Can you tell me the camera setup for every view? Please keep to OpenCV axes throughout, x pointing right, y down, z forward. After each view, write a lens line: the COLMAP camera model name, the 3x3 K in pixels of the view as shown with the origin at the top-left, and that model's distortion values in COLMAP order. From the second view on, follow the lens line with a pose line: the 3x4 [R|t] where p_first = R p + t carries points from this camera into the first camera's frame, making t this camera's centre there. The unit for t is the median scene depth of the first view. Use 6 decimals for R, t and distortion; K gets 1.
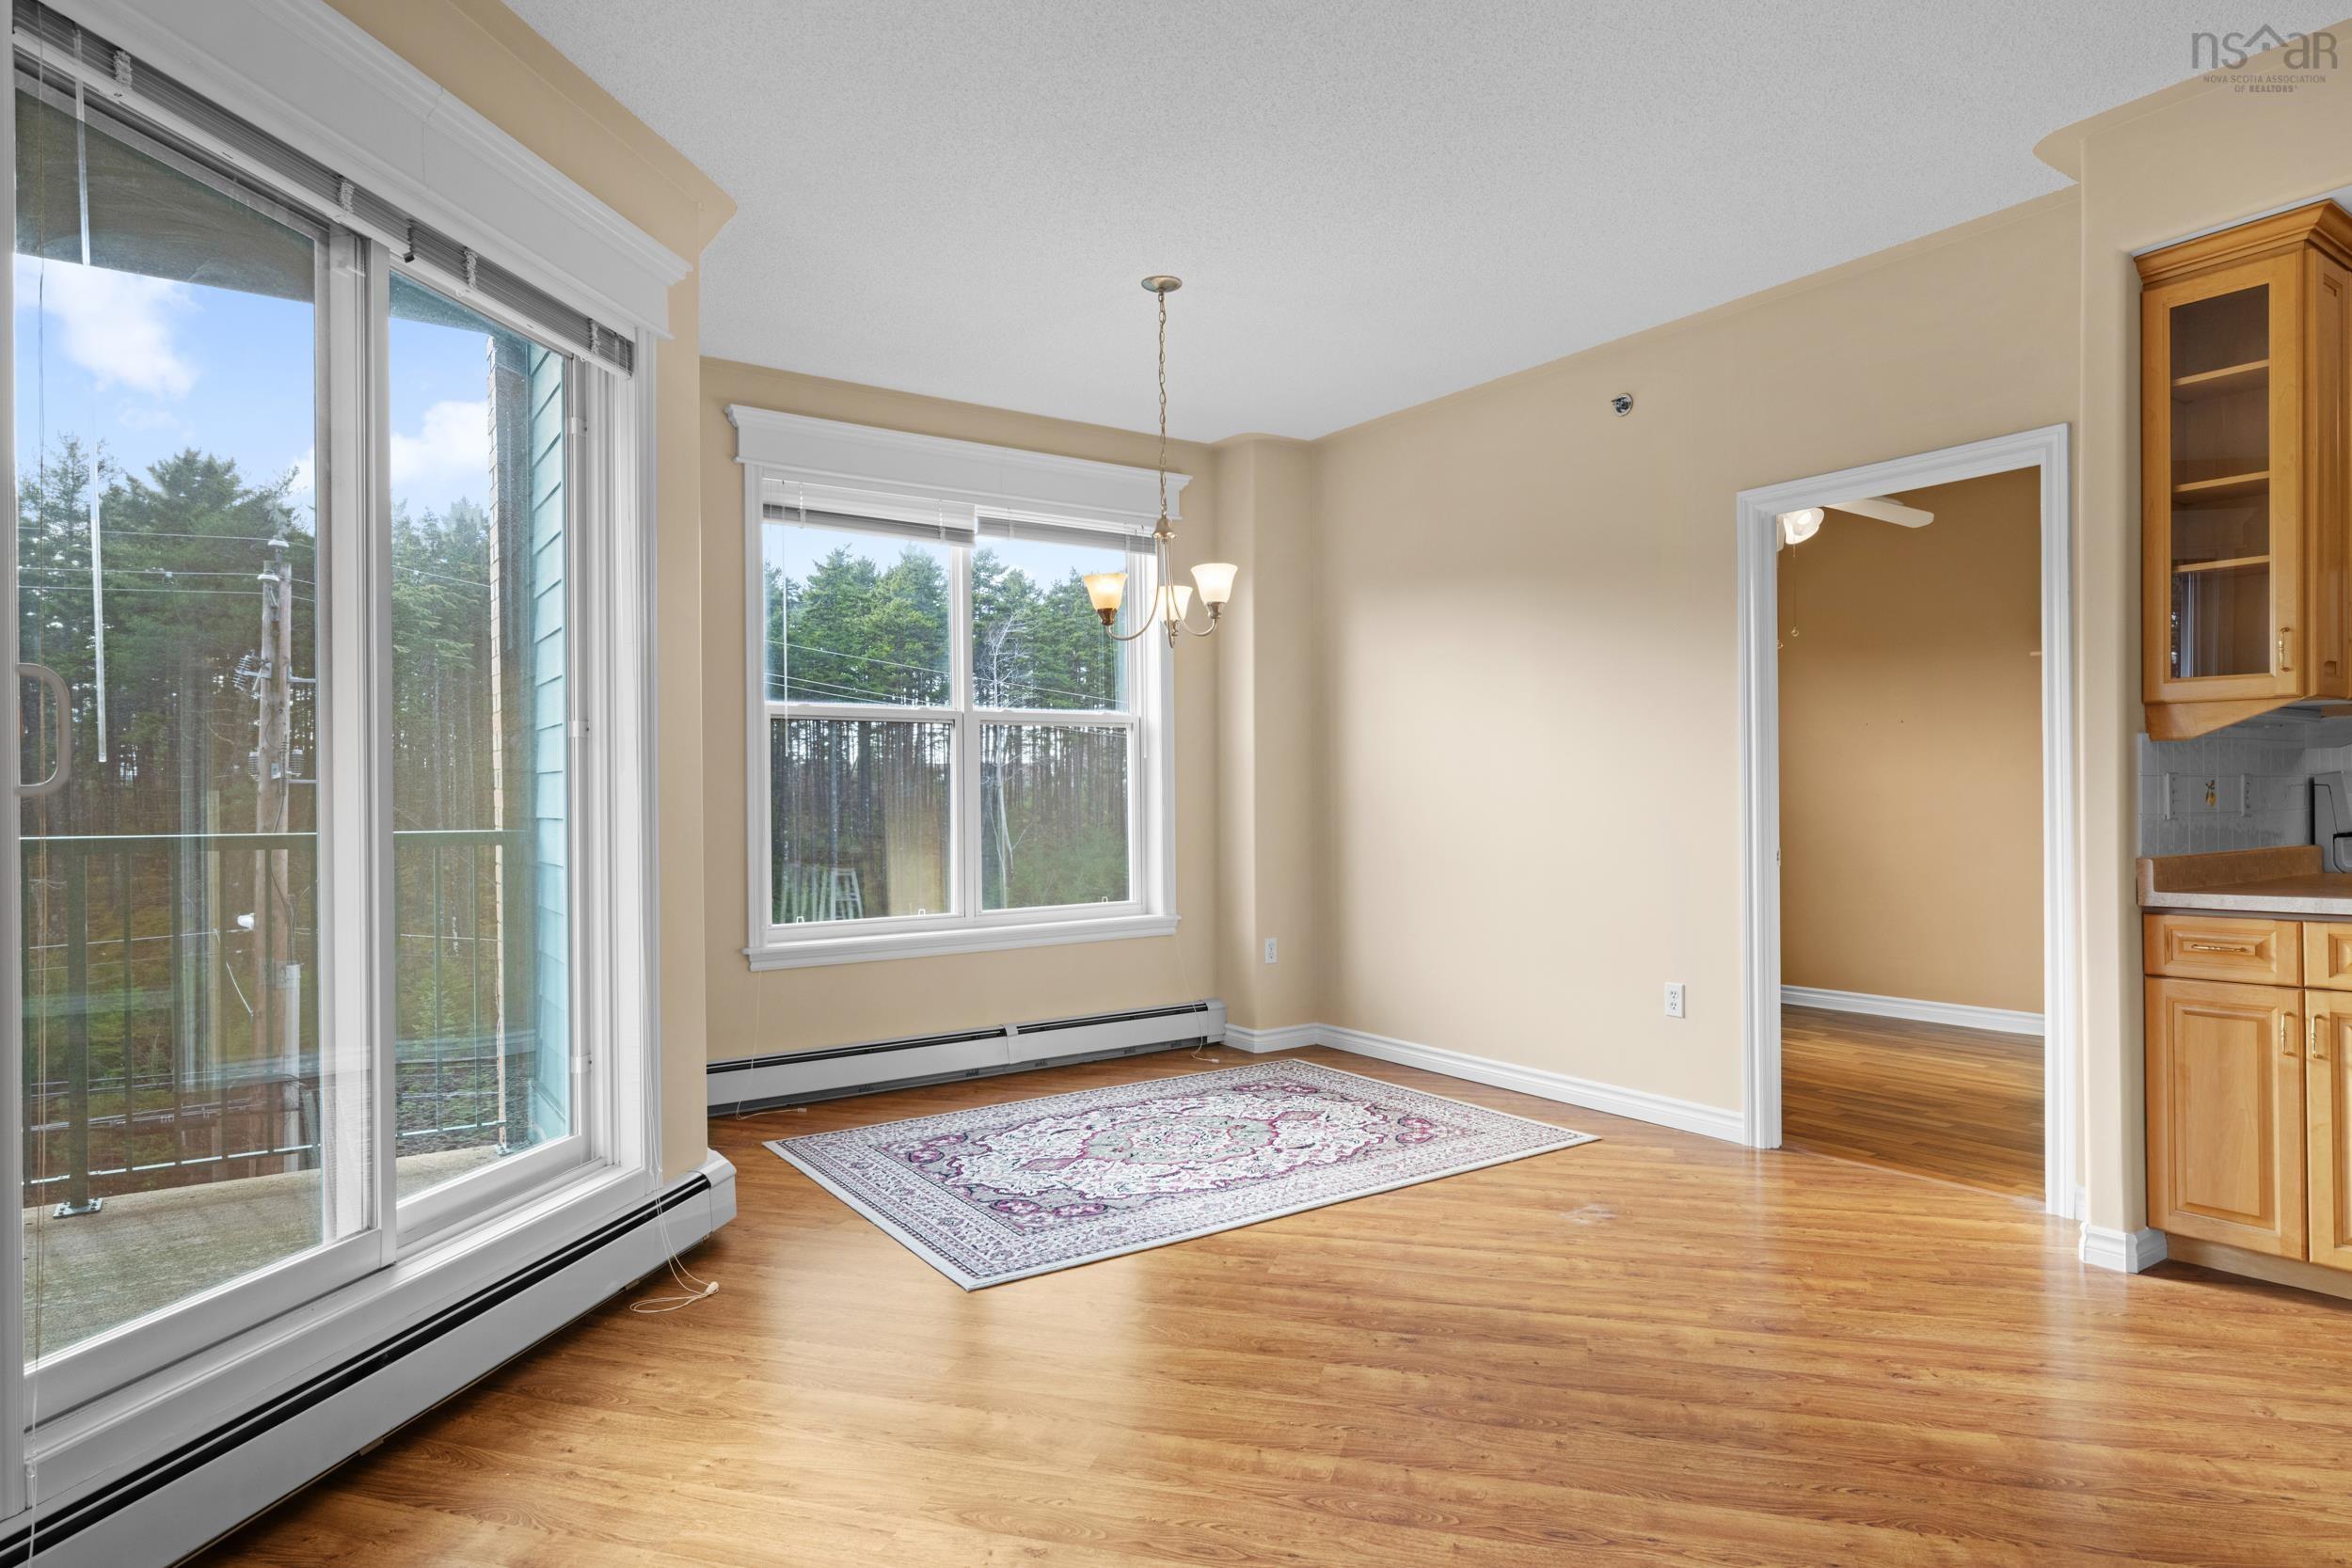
lens RADIAL K [[1329.0, 0, 1171.4], [0, 1329.0, 796.0], [0, 0, 1]] dist [-0.001548, -0.000475]
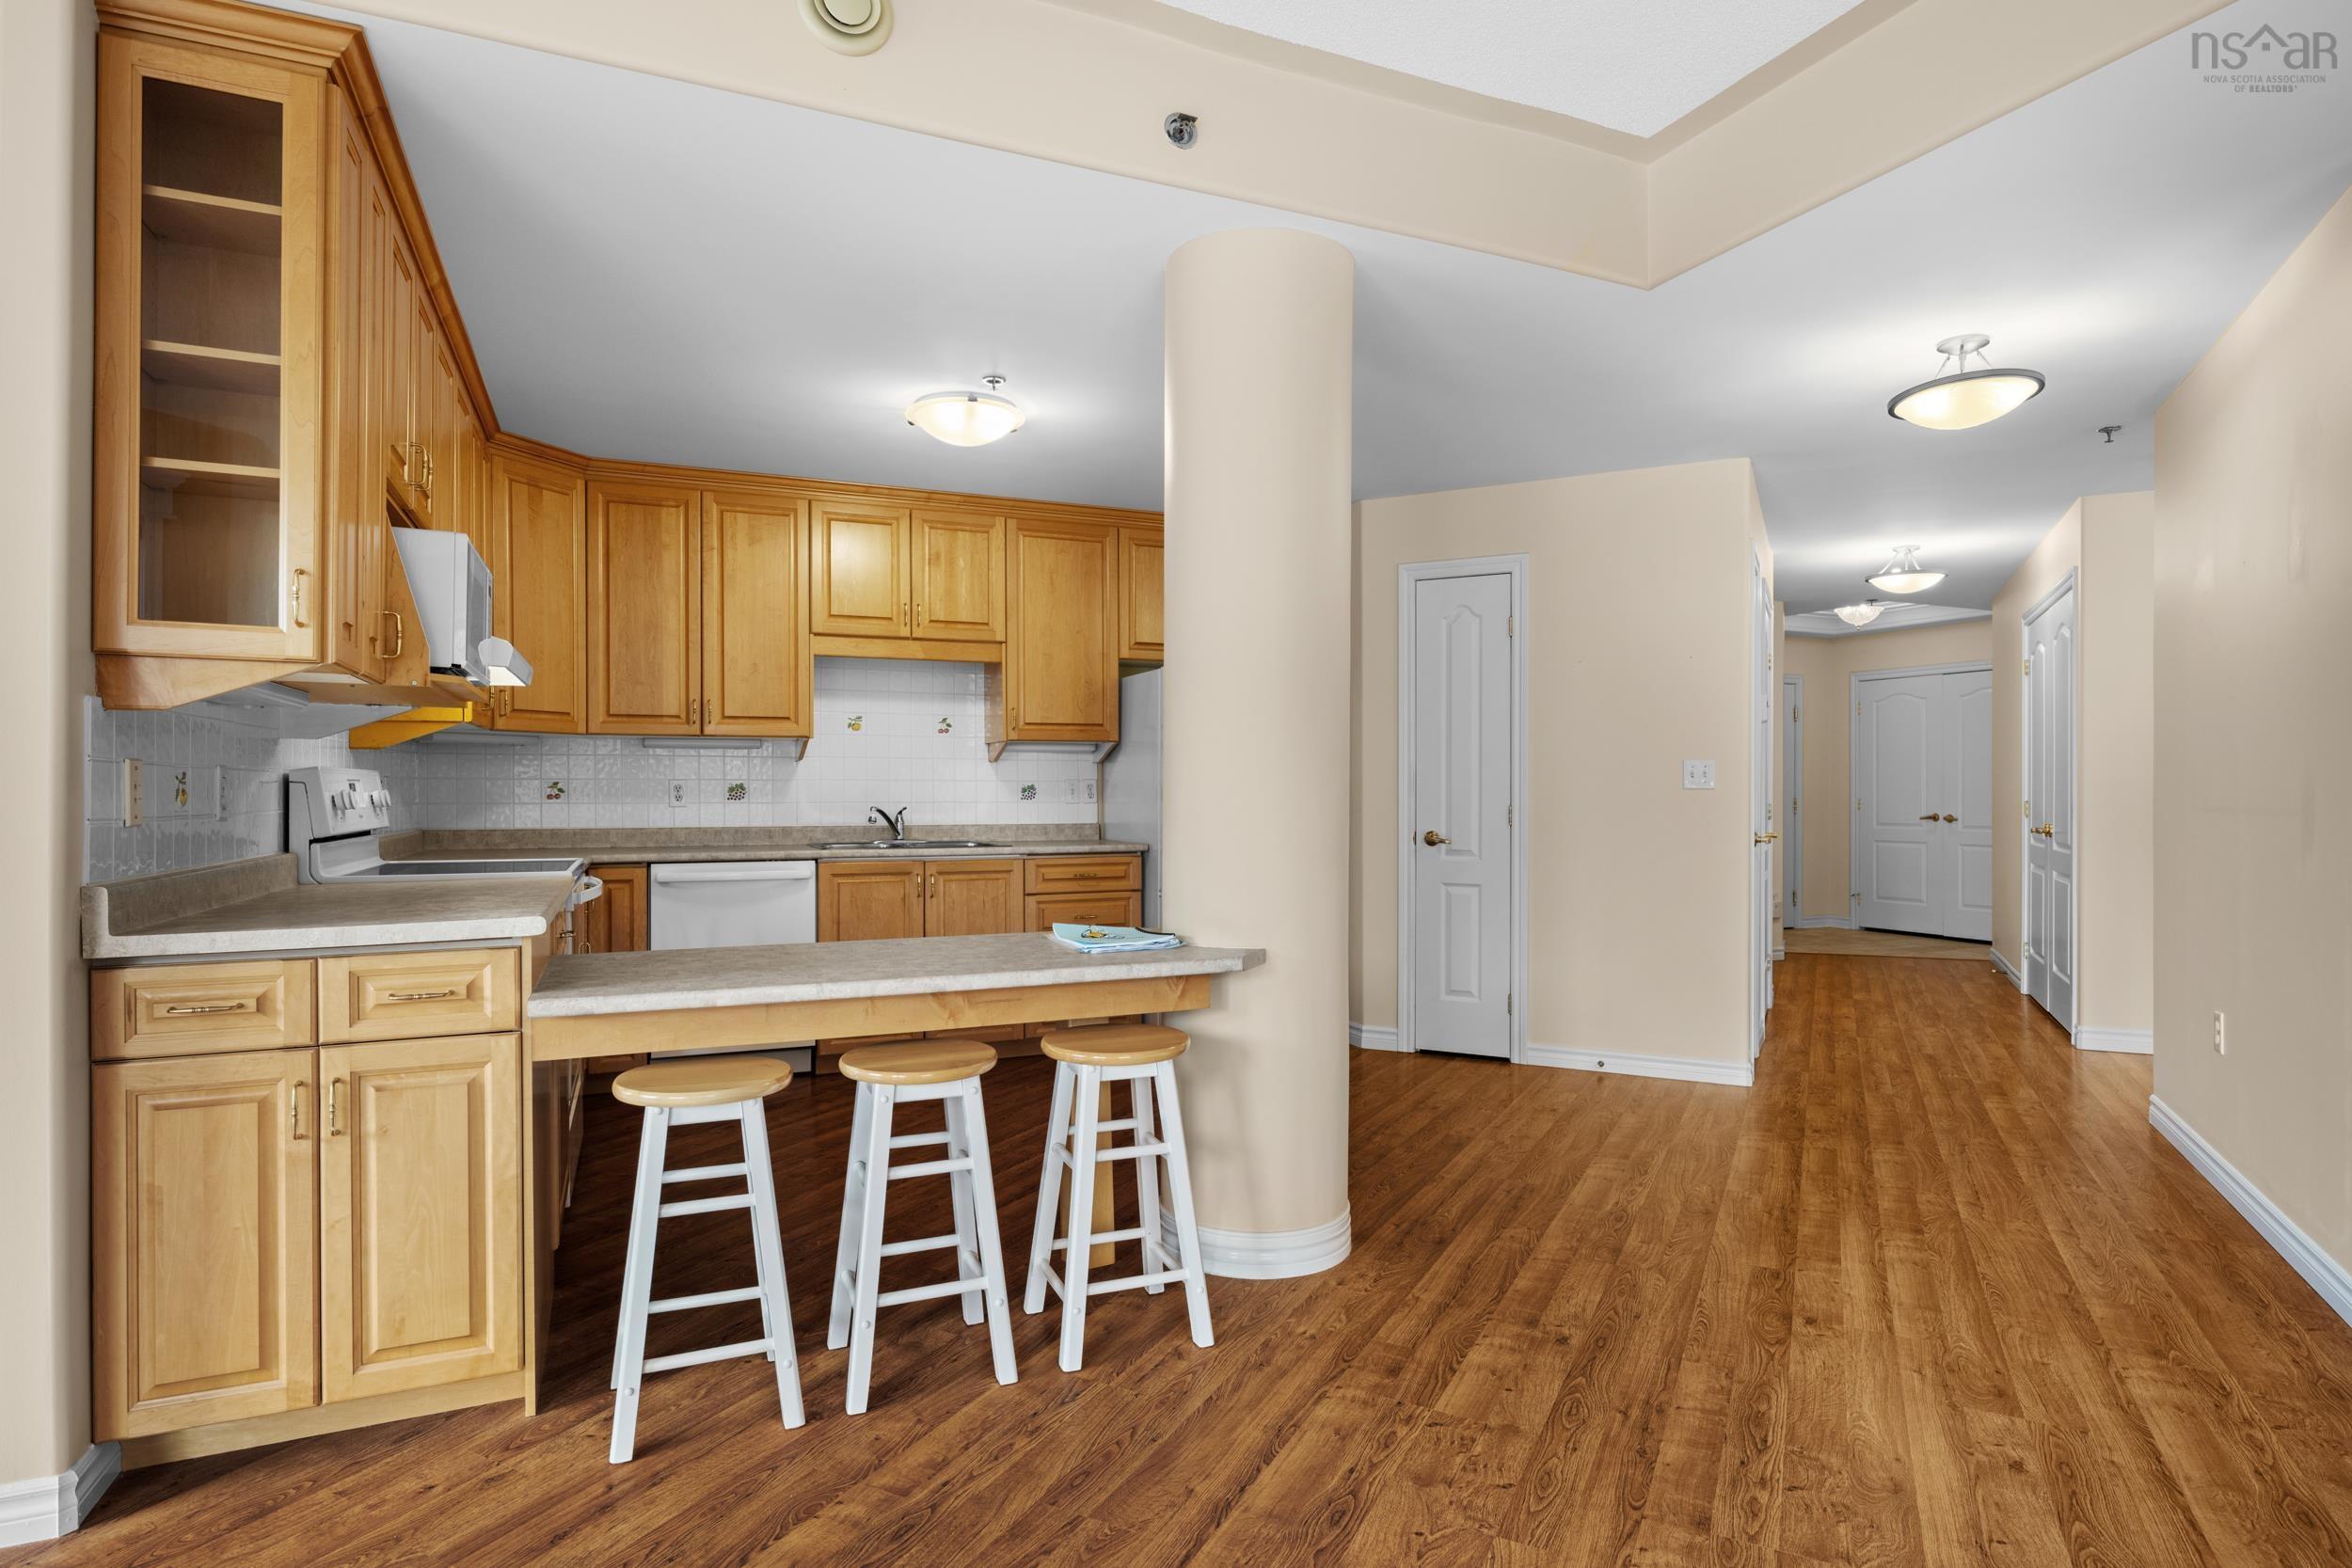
lens RADIAL K [[1239.1, 0, 1177.8], [0, 1239.1, 794.1], [0, 0, 1]] dist [-0.002495, -0.000534]
pose [[0.185481, 0.008507, 0.982611, 0.174992], [-0.004001, 0.999961, -0.007902, 0.003035], [-0.982640, -0.002466, 0.185508, 0.272644]]
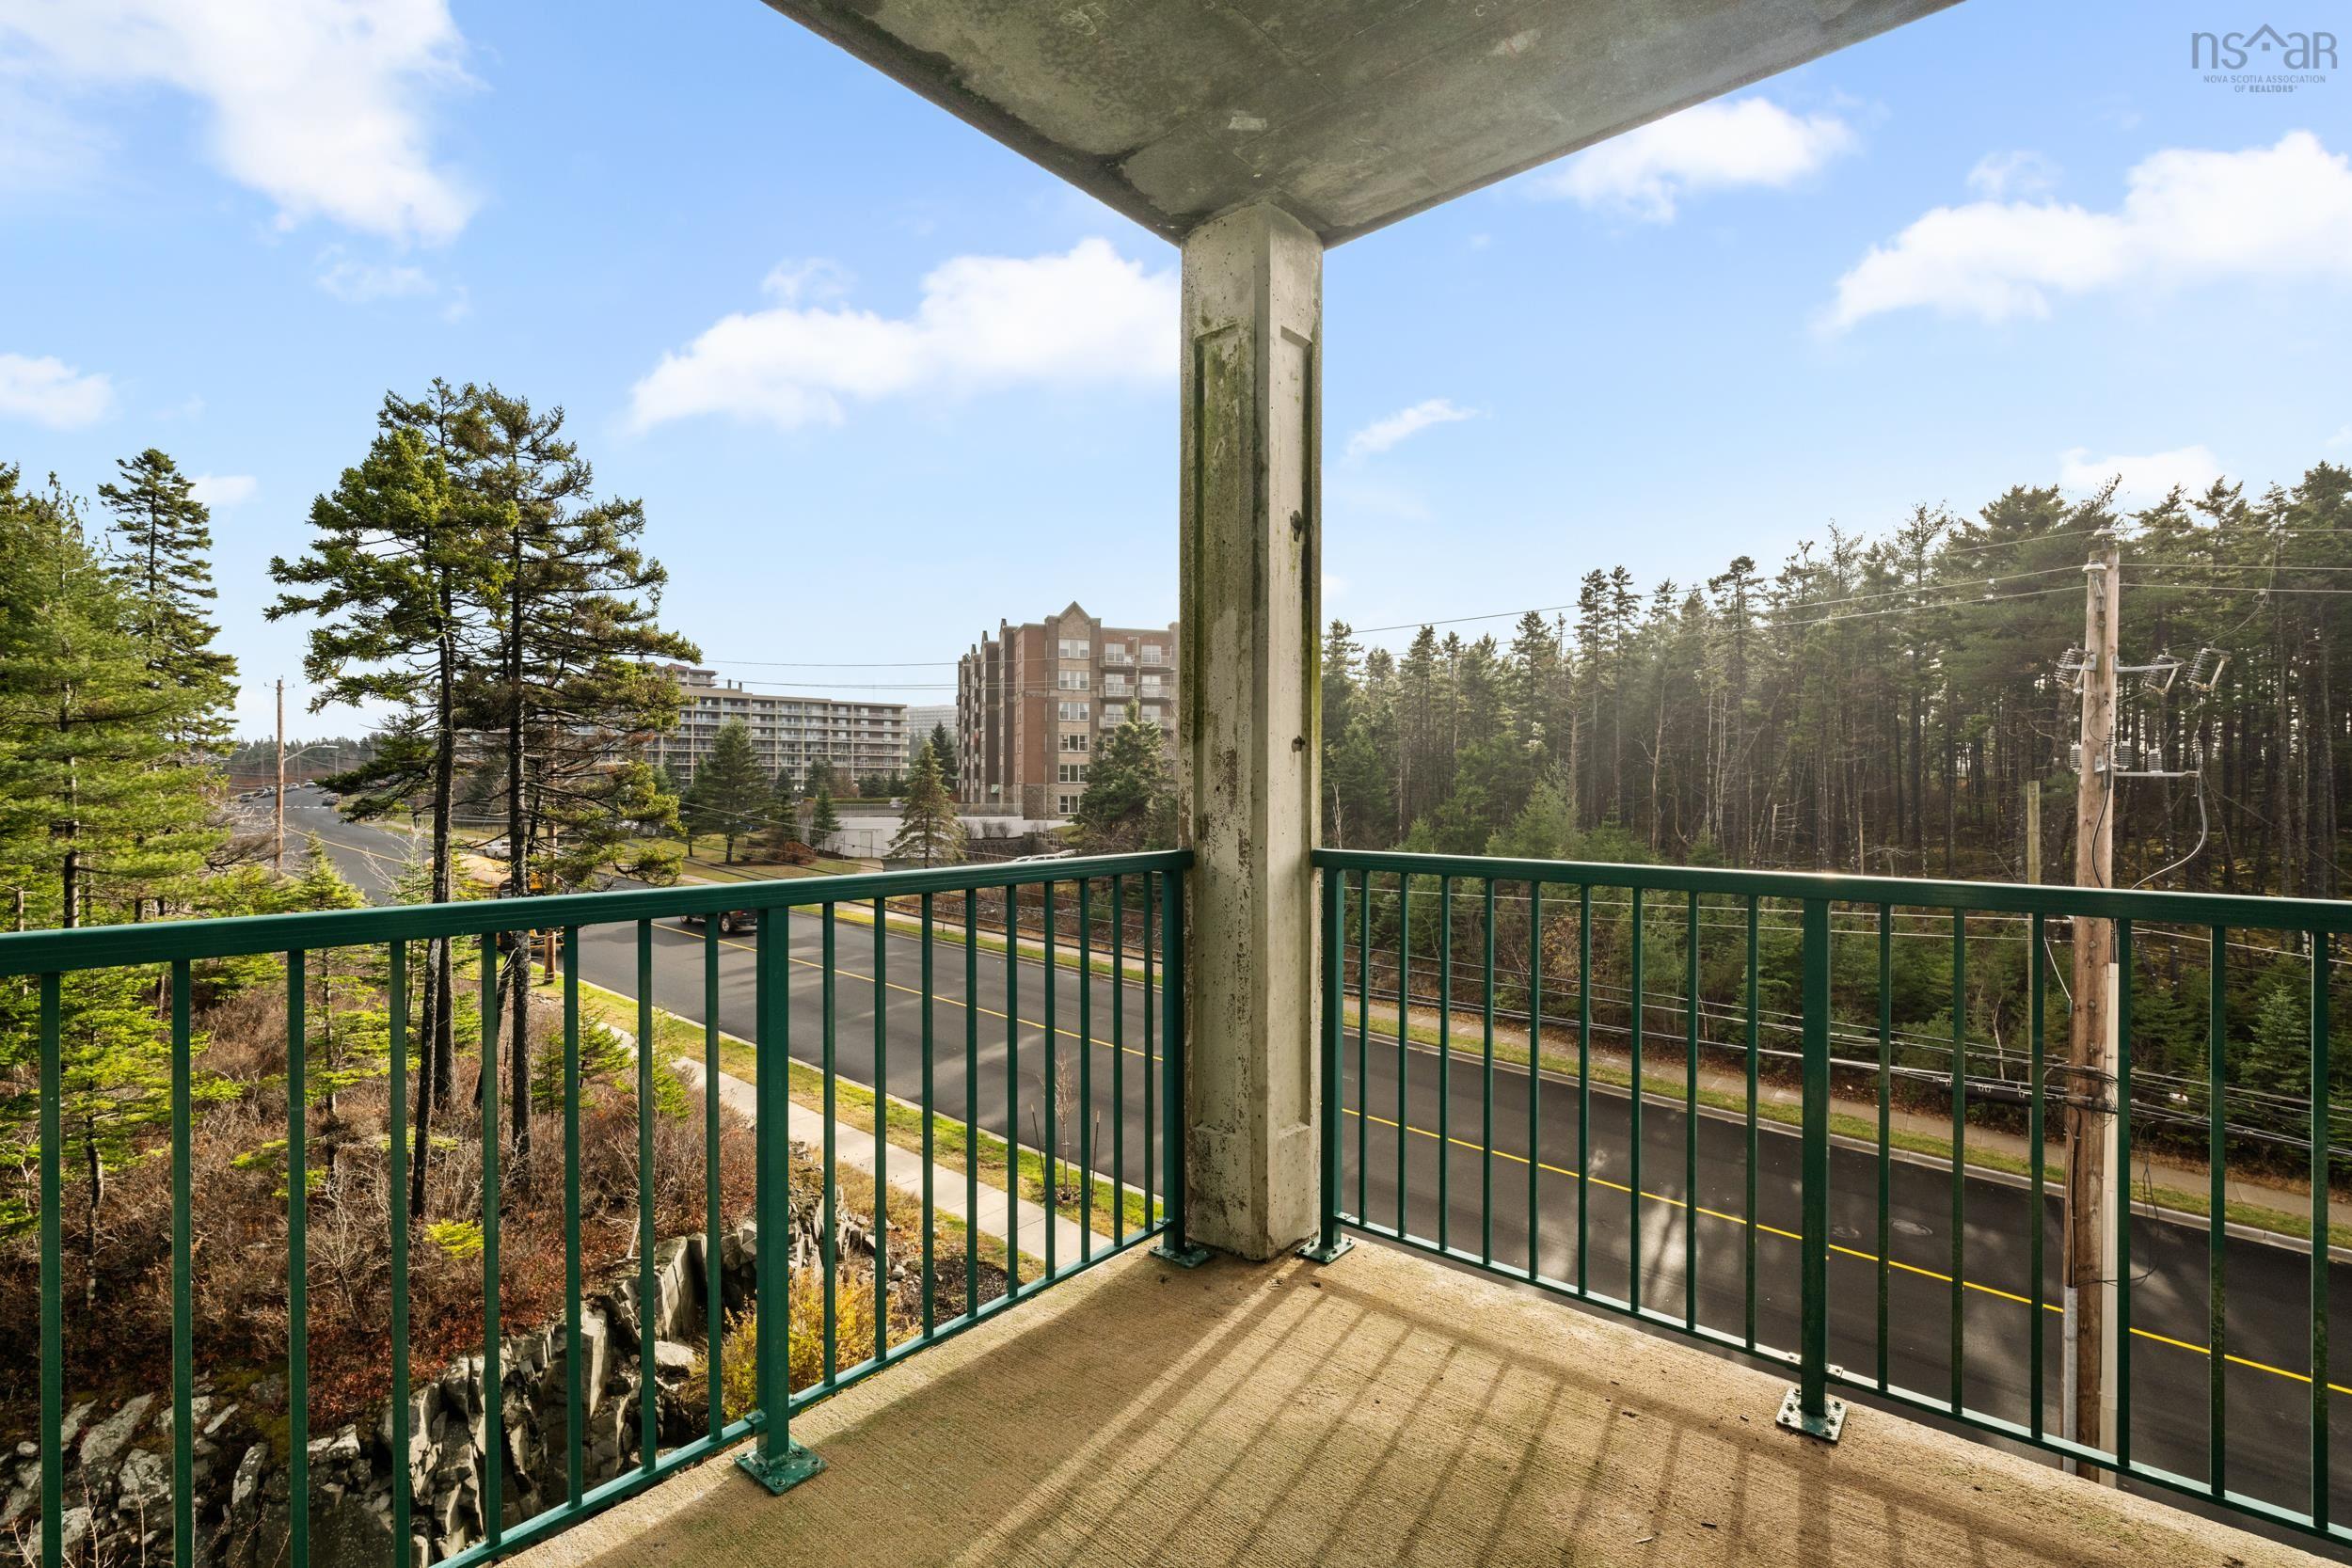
lens RADIAL K [[1043.5, 0, 1181.4], [0, 1043.5, 788.8], [0, 0, 1]] dist [0.002736, 0.000486]
pose [[0.258302, 0.010198, -0.966011, -0.352639], [-0.004228, 0.999947, 0.009426, -0.016518], [0.966055, 0.001649, 0.258331, 0.496260]]
